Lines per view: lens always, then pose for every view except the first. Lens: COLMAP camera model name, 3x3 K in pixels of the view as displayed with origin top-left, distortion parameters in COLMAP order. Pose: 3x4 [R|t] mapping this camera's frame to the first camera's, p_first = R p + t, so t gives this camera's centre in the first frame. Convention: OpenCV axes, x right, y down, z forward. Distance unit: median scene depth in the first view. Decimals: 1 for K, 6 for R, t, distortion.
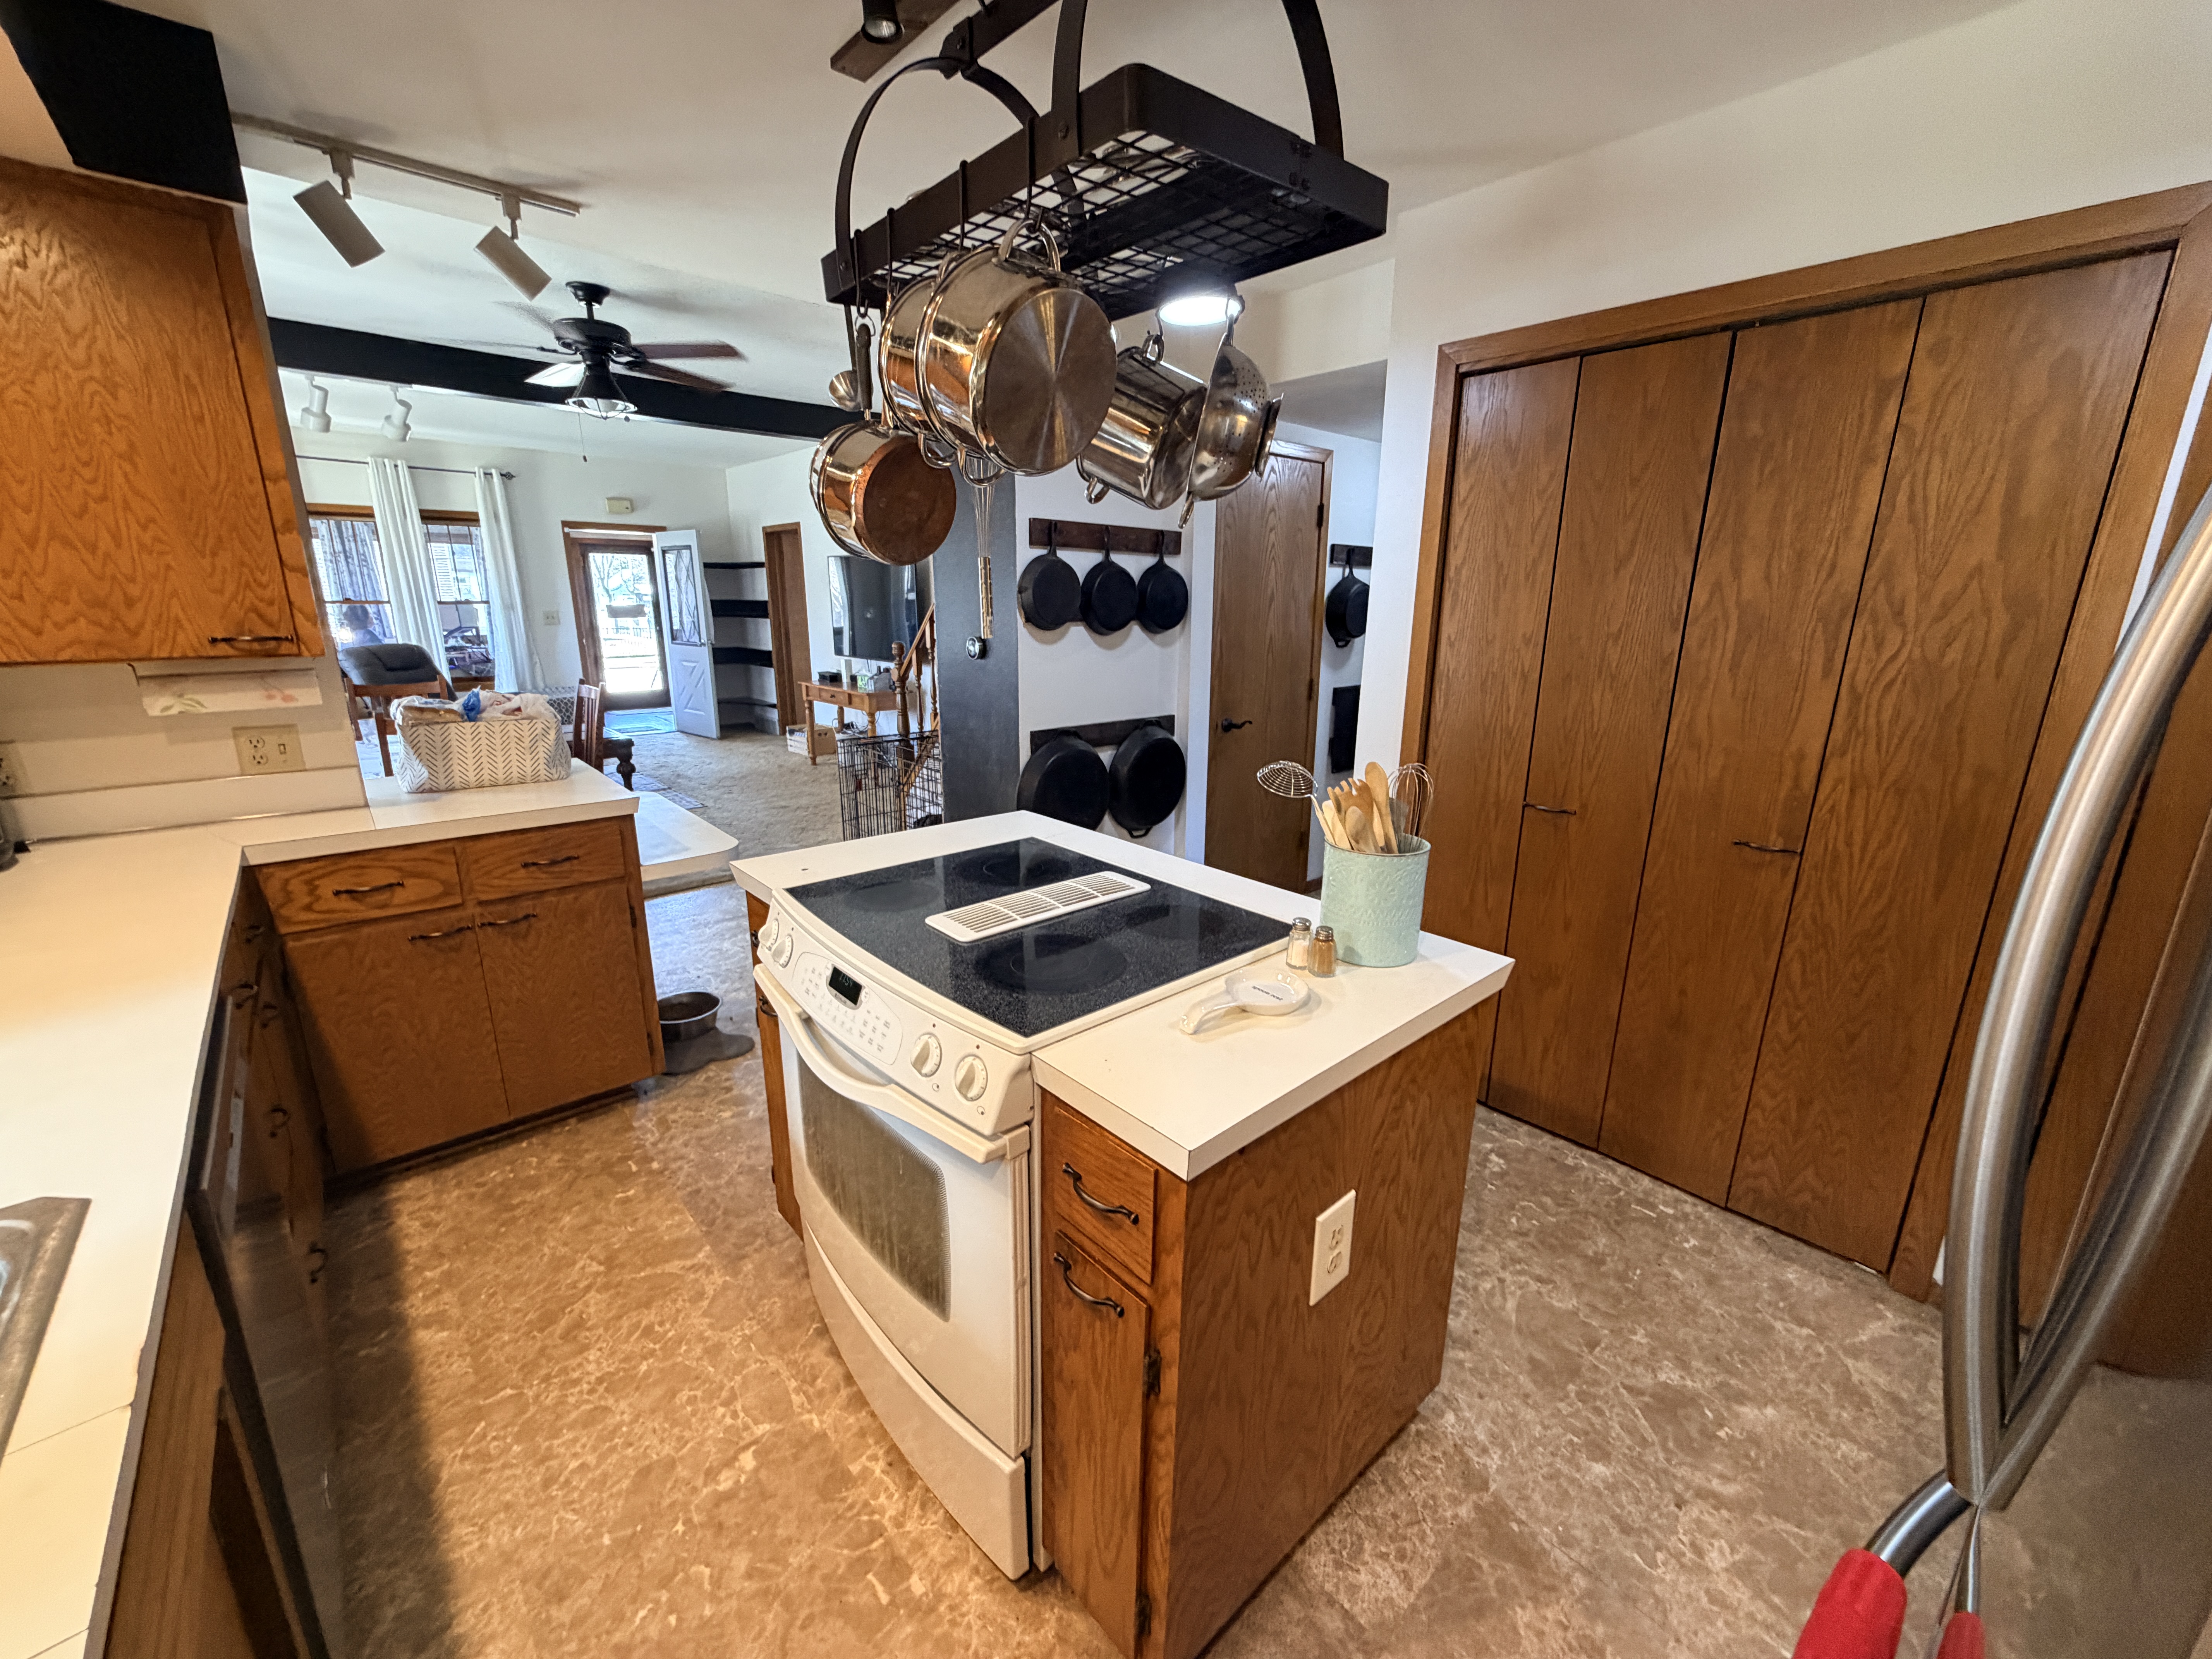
lens RADIAL K [[884.0, 0, 1095.8], [0, 884.0, 834.1], [0, 0, 1]] dist [0.002775, -0.000772]
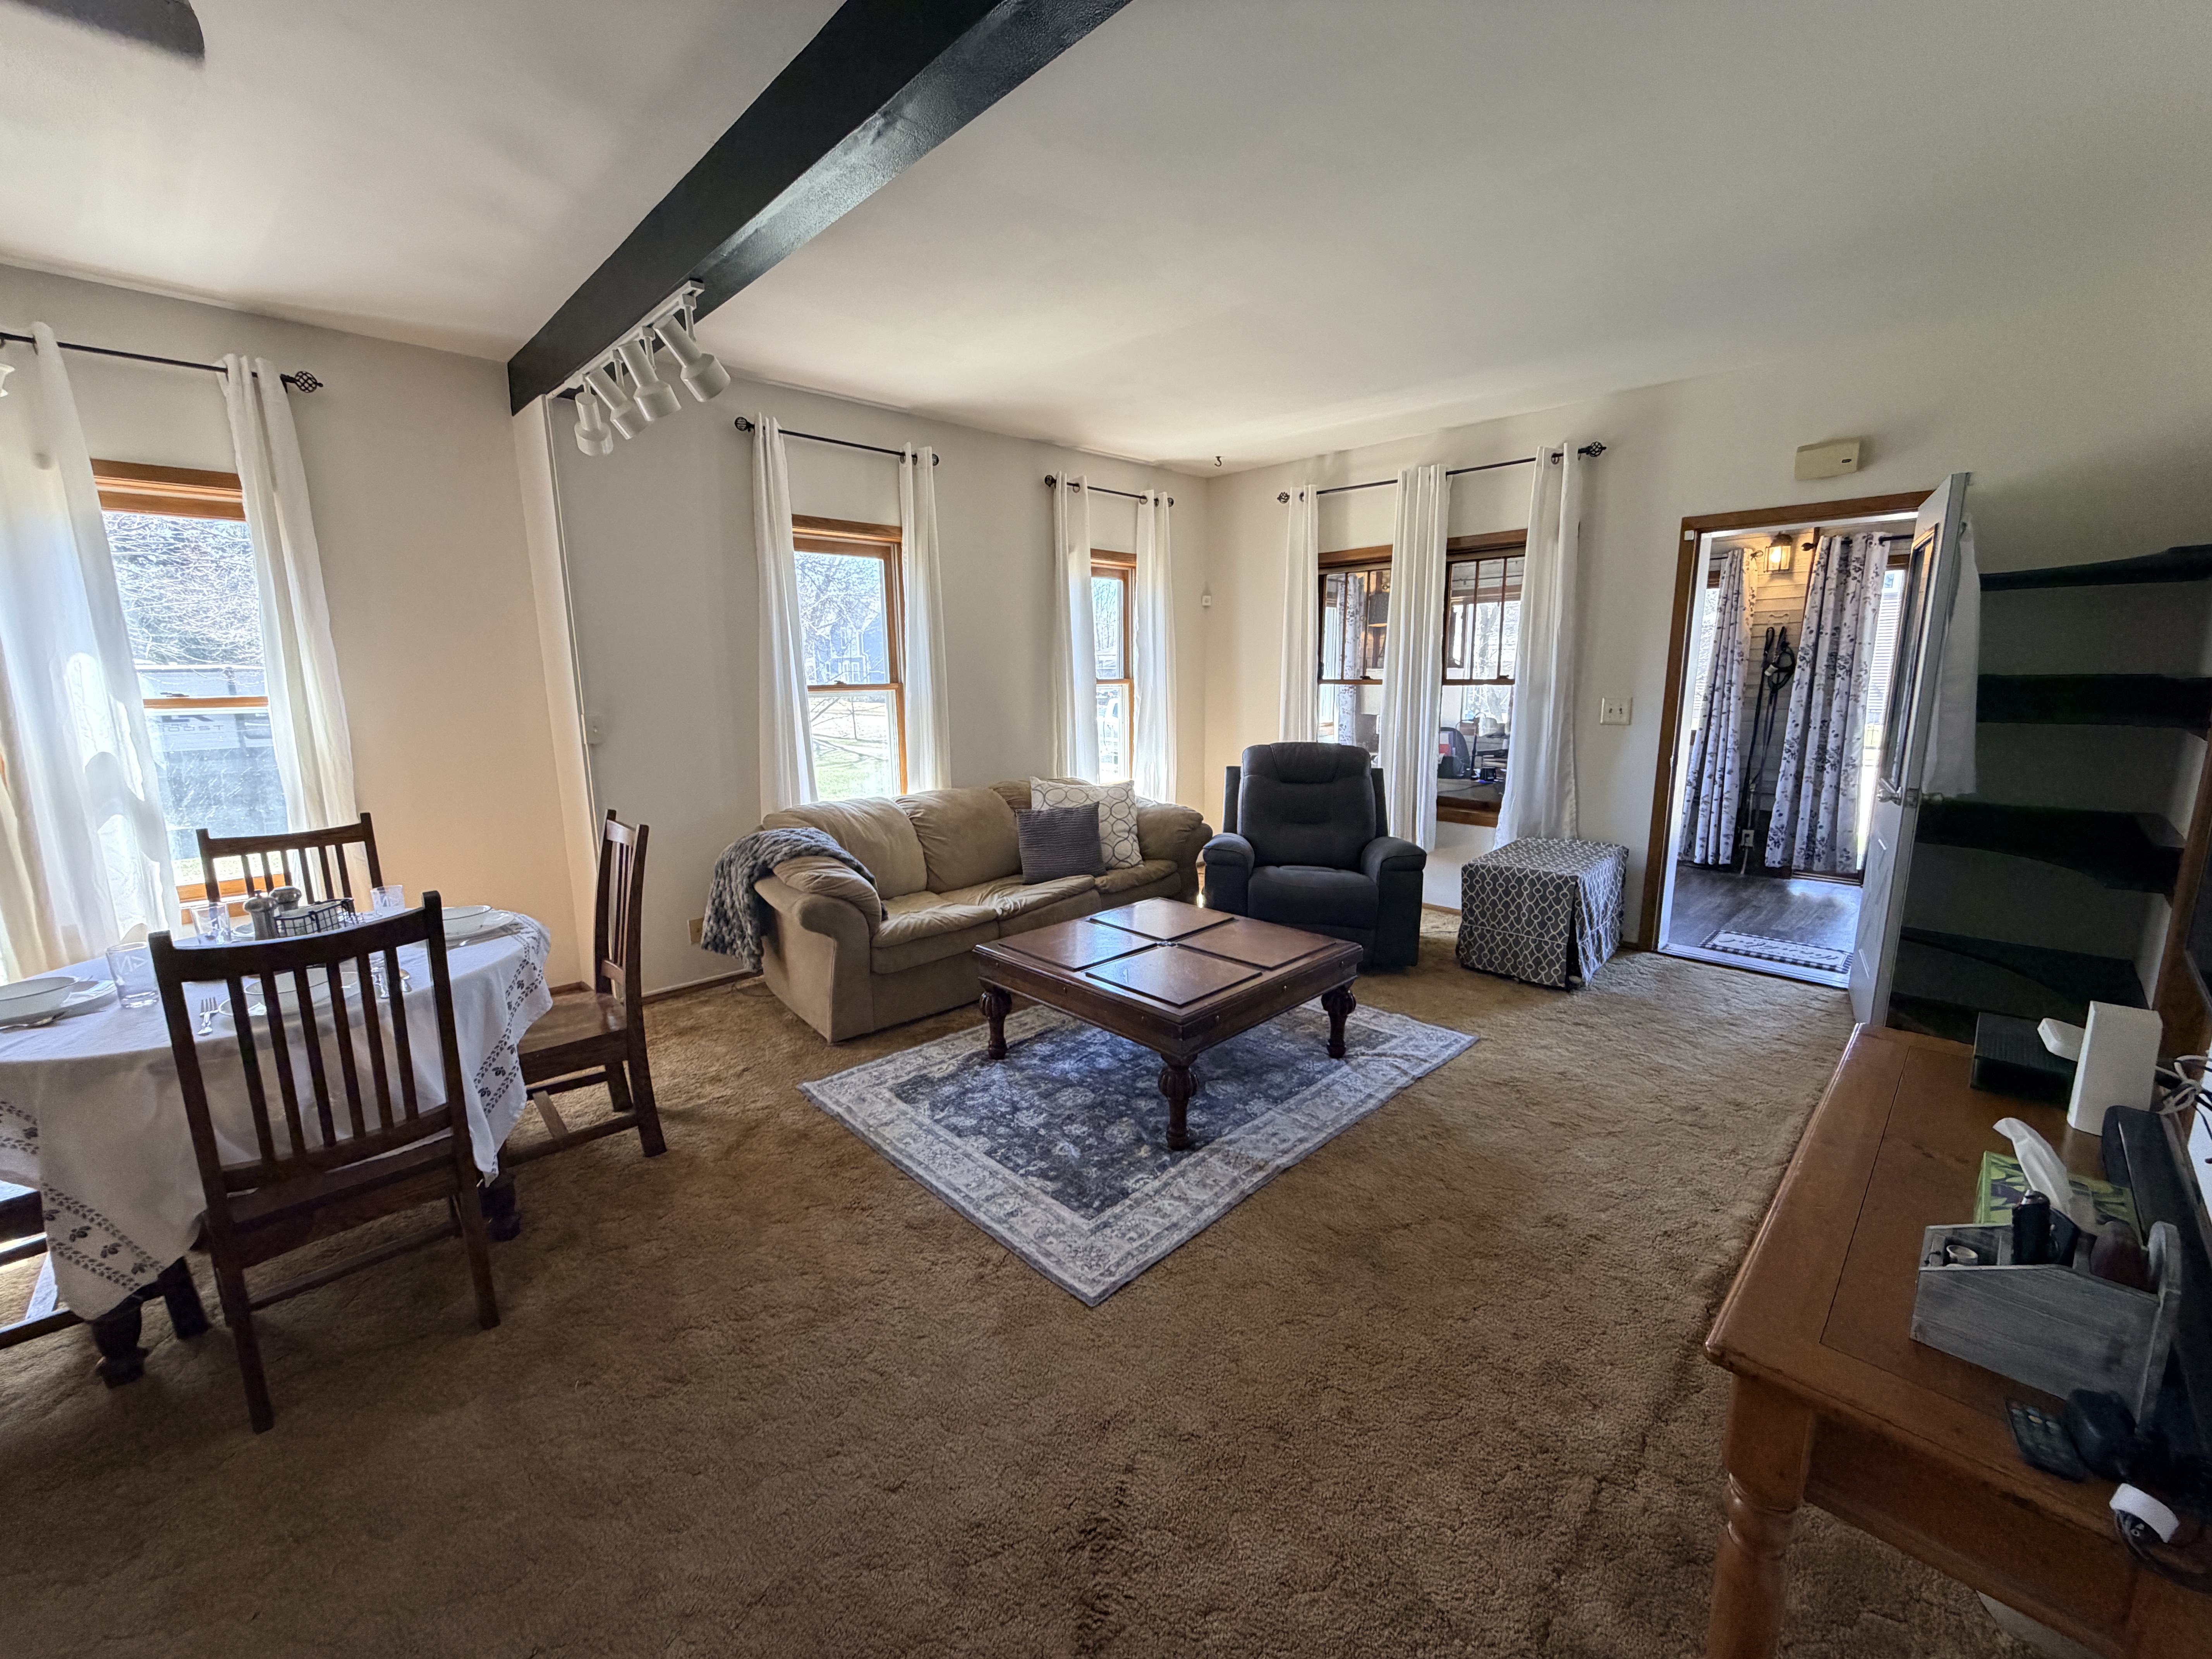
lens RADIAL K [[884.0, 0, 1092.7], [0, 884.0, 822.8], [0, 0, 1]] dist [0.002775, -0.000772]
pose [[0.047078, 0.163902, -0.985353, -0.284540], [-0.249593, 0.957086, 0.147275, -0.477175], [0.967206, 0.239004, 0.085967, 1.772645]]
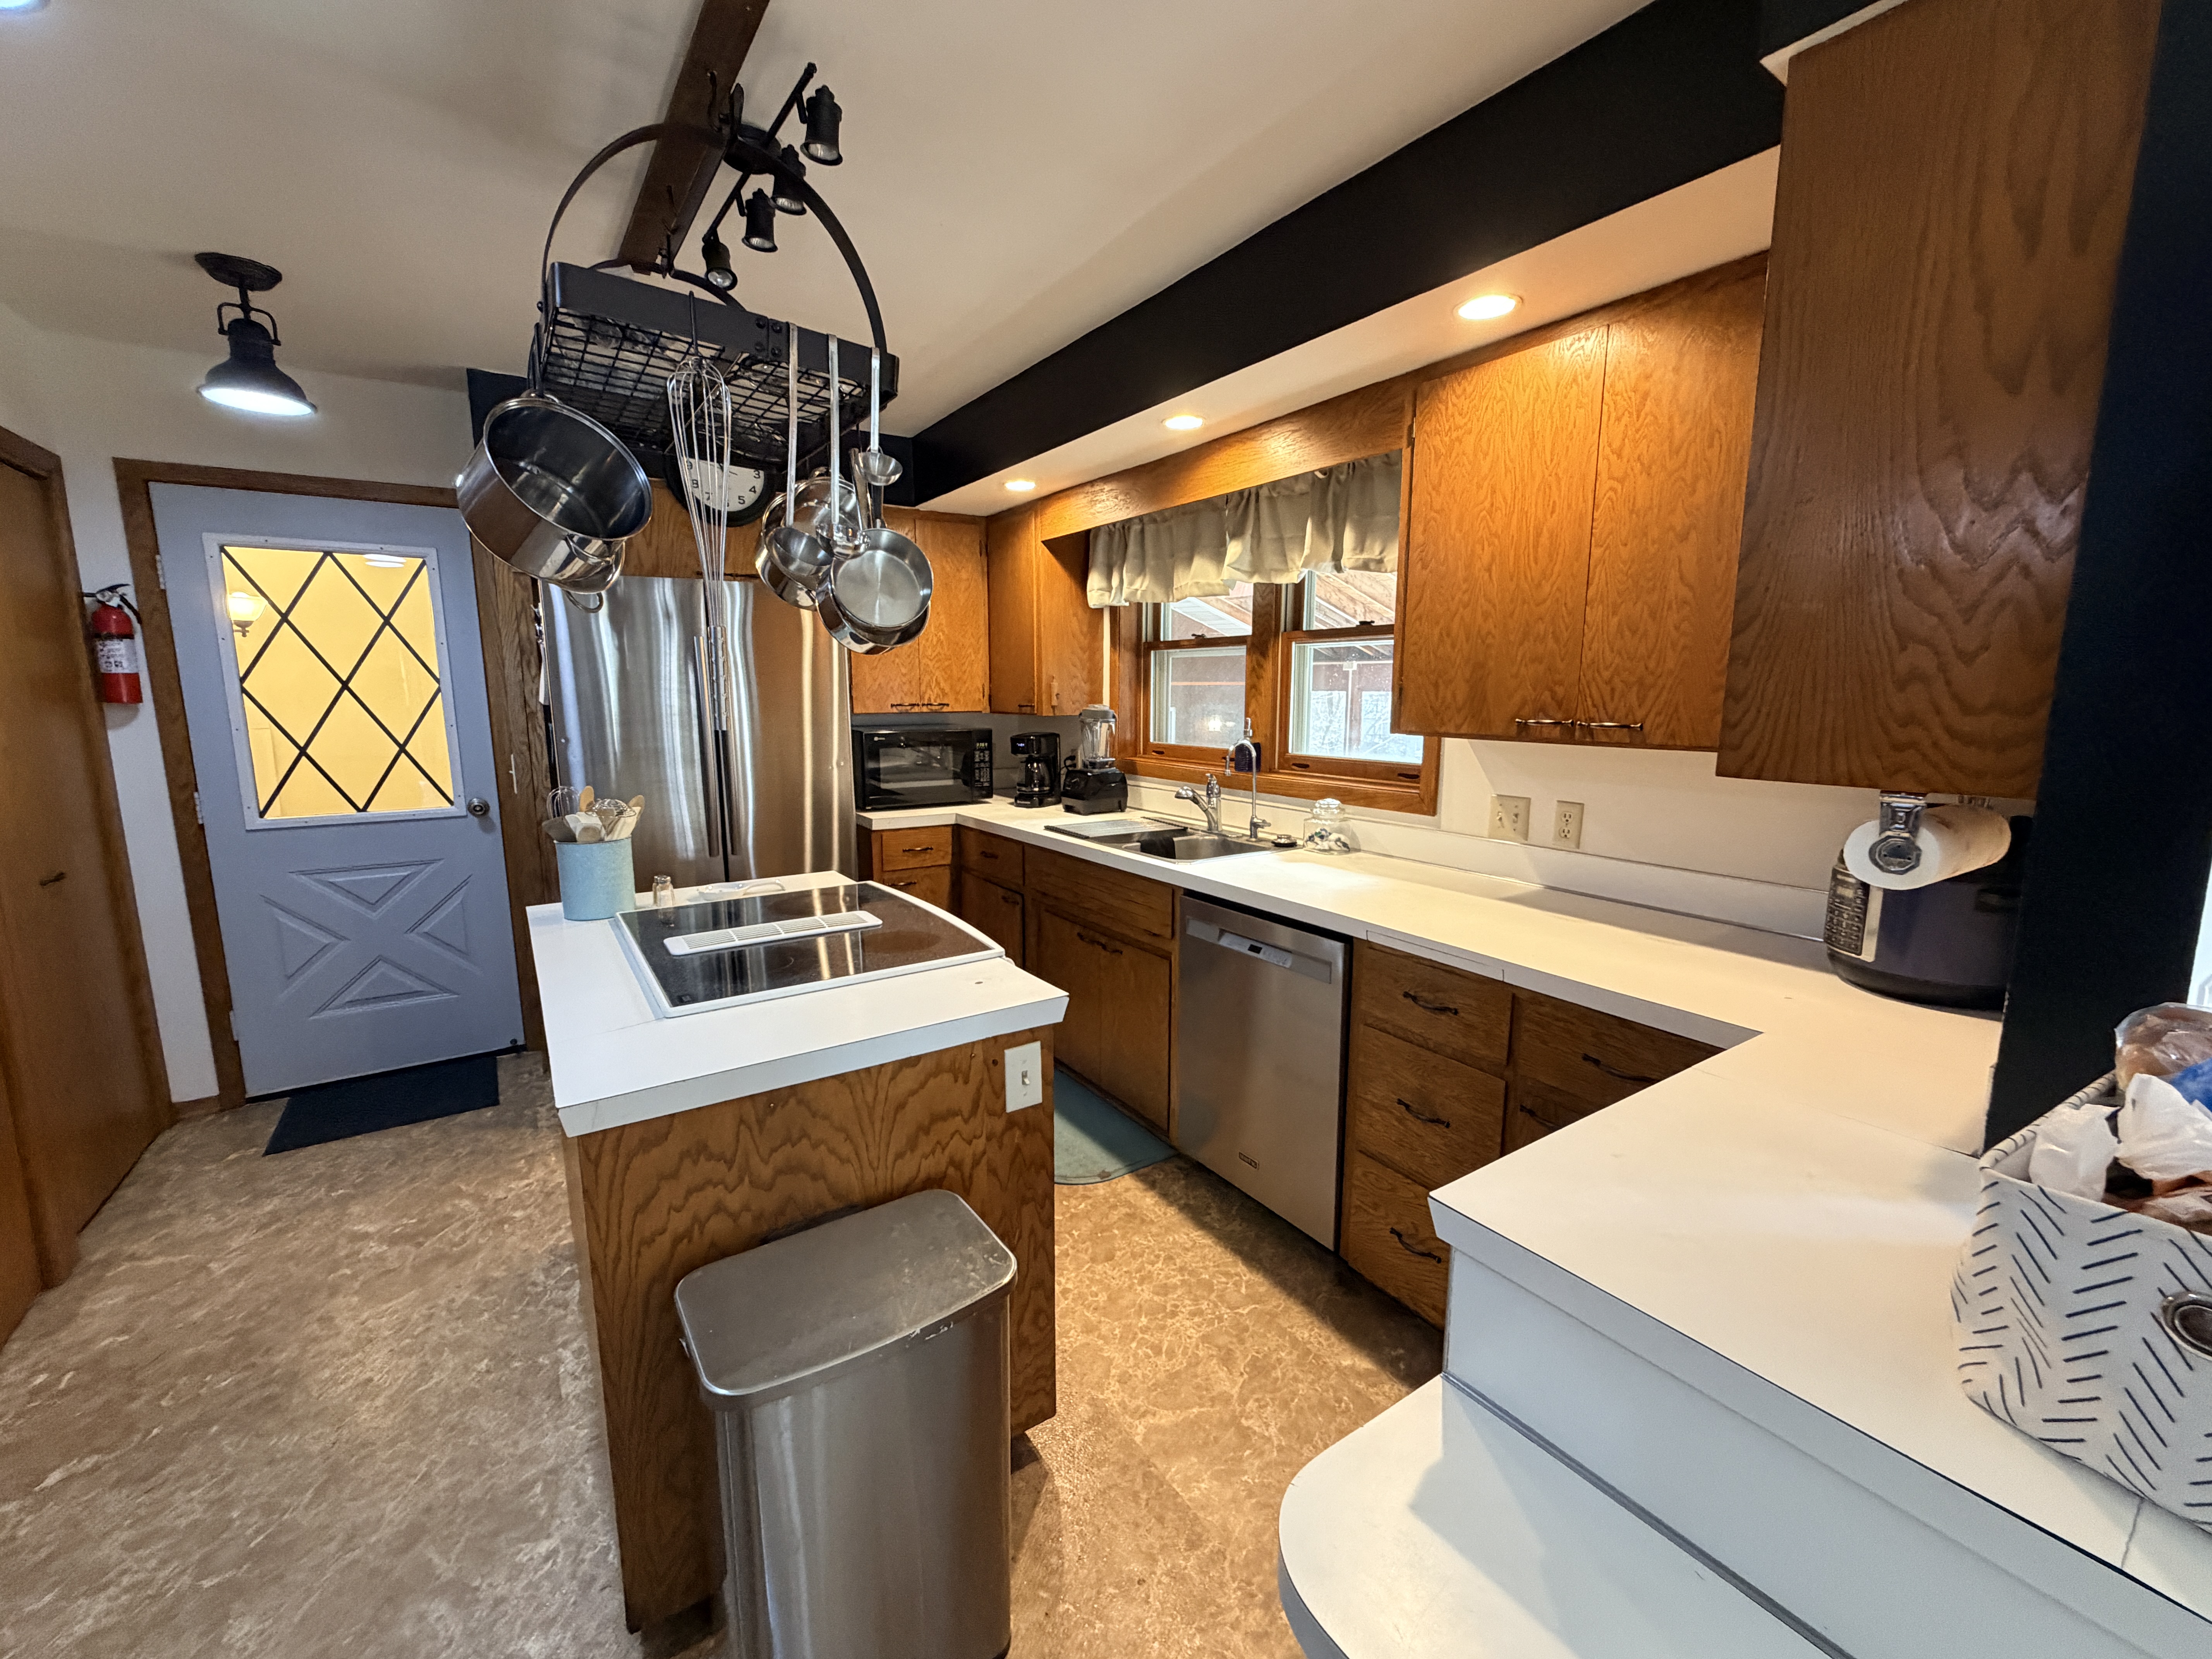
lens RADIAL K [[884.0, 0, 1099.2], [0, 884.0, 839.6], [0, 0, 1]] dist [0.002775, -0.000772]
pose [[-0.992770, -0.026235, 0.117132, -0.303727], [0.025182, 0.908586, 0.416939, -0.253455], [-0.117363, 0.416874, -0.901356, 0.960772]]
